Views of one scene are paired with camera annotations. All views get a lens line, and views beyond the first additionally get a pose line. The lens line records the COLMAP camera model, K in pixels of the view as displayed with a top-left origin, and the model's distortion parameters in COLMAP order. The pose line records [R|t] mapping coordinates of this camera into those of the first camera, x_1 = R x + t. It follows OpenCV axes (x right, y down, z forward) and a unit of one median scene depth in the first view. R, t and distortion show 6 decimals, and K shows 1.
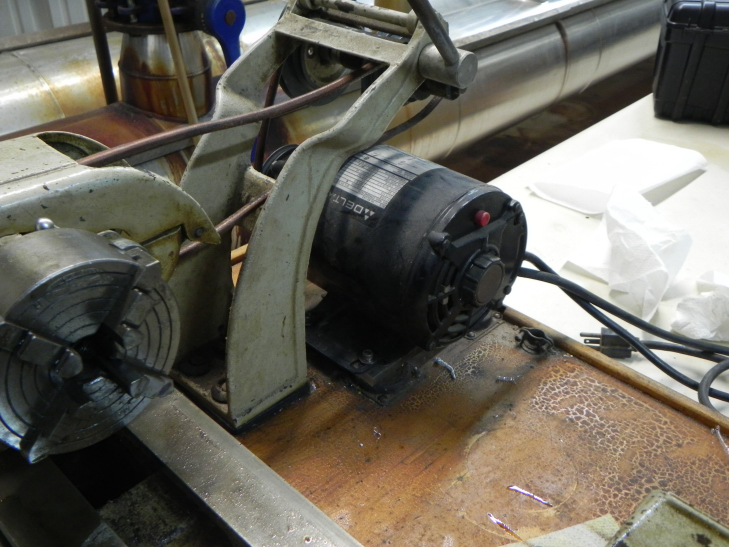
lens RADIAL K [[702.1, 0, 363.1], [0, 702.1, 277.5], [0, 0, 1]] dist [0.011853, 0.000000]
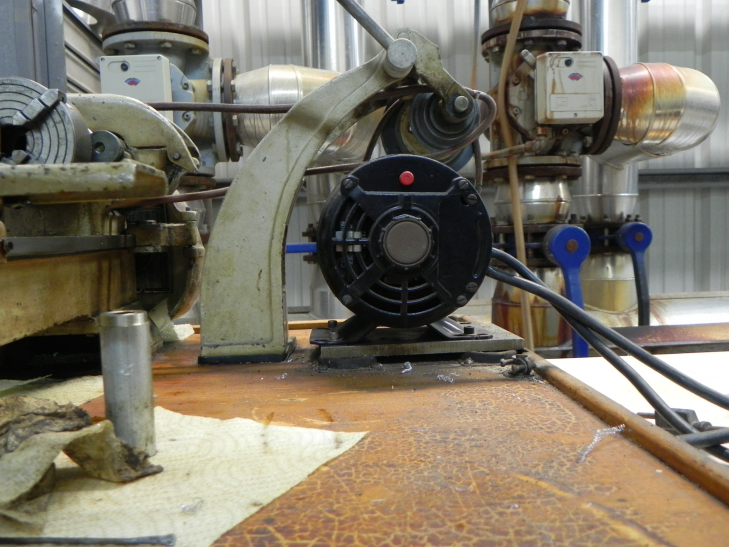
lens RADIAL K [[702.1, 0, 367.6], [0, 702.1, 271.9], [0, 0, 1]] dist [0.011853, 0.000000]
pose [[0.746910, 0.002180, -0.664922, 0.852469], [-0.323938, 0.874491, -0.361013, 0.450332], [0.580681, 0.485037, 0.653872, 0.351612]]
